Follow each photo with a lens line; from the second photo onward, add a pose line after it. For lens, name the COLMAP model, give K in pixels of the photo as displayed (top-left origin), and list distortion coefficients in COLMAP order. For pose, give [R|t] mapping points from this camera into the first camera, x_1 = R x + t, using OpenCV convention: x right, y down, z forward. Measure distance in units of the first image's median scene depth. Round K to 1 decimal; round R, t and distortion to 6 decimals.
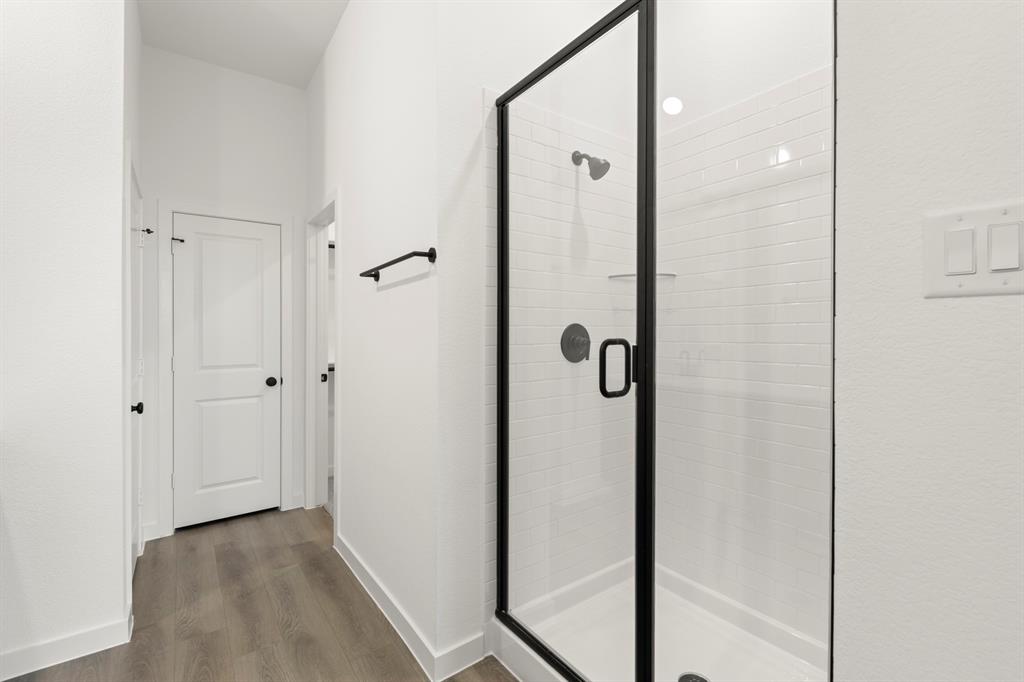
lens RADIAL K [[463.4, 0, 527.2], [0, 463.4, 335.3], [0, 0, 1]] dist [0.012151, -0.003925]
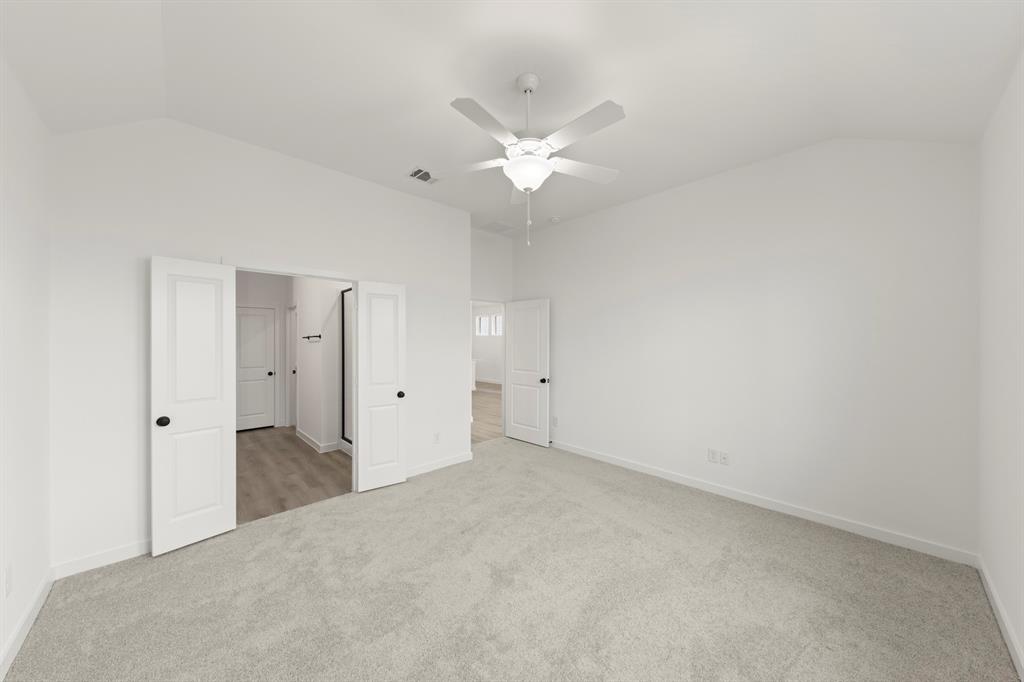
lens RADIAL K [[367.6, 0, 528.3], [0, 367.6, 340.4], [0, 0, 1]] dist [0.004326, -0.001478]
pose [[0.992926, -0.000291, 0.118737, 0.854007], [0.000065, 0.999998, 0.001902, -0.117600], [-0.118738, -0.001881, 0.992924, -1.635249]]
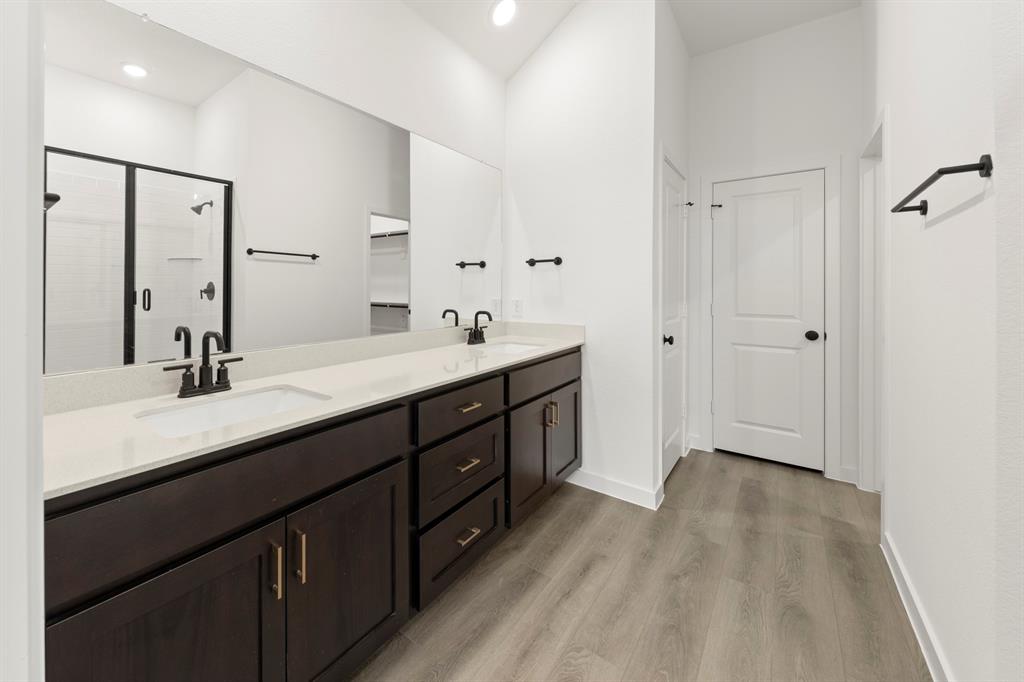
lens RADIAL K [[403.5, 0, 423.1], [0, 403.5, 280.2], [0, 0, 1]] dist [0.008576, -0.003354]
pose [[0.204413, -0.006816, -0.978861, 0.154896], [-0.008186, 0.999929, -0.008672, 0.000769], [0.978850, 0.009786, 0.204343, 0.079382]]
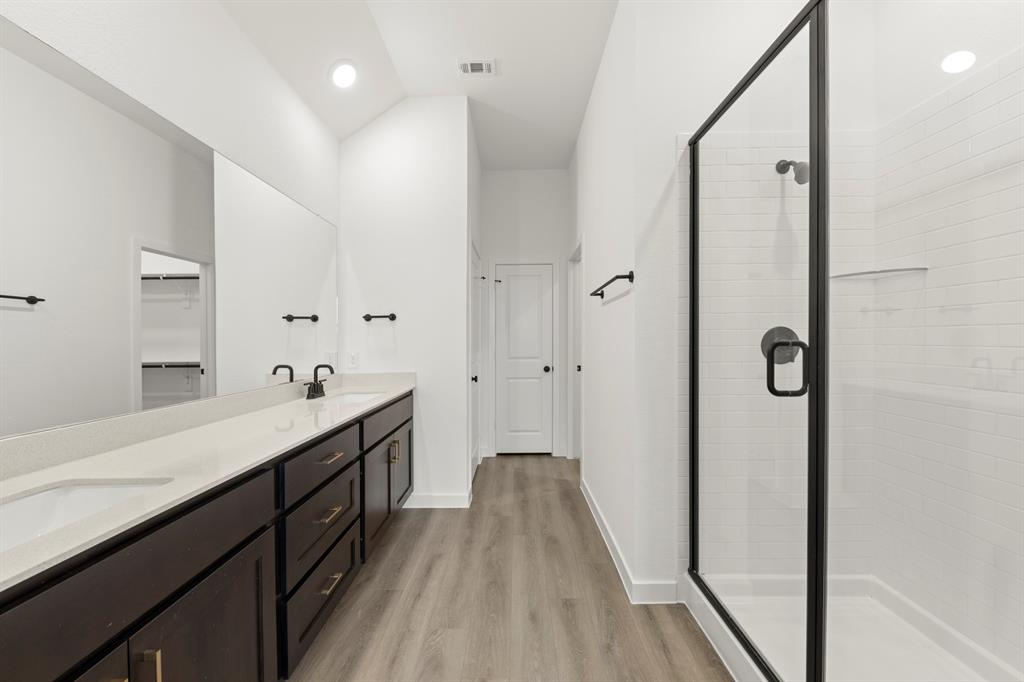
lens RADIAL K [[367.6, 0, 505.1], [0, 367.6, 338.5], [0, 0, 1]] dist [0.004326, -0.001478]
pose [[0.784985, 0.000891, -0.619514, 0.126538], [-0.001095, 0.999999, 0.000050, 0.001696], [0.619514, 0.000639, 0.784985, -0.028919]]
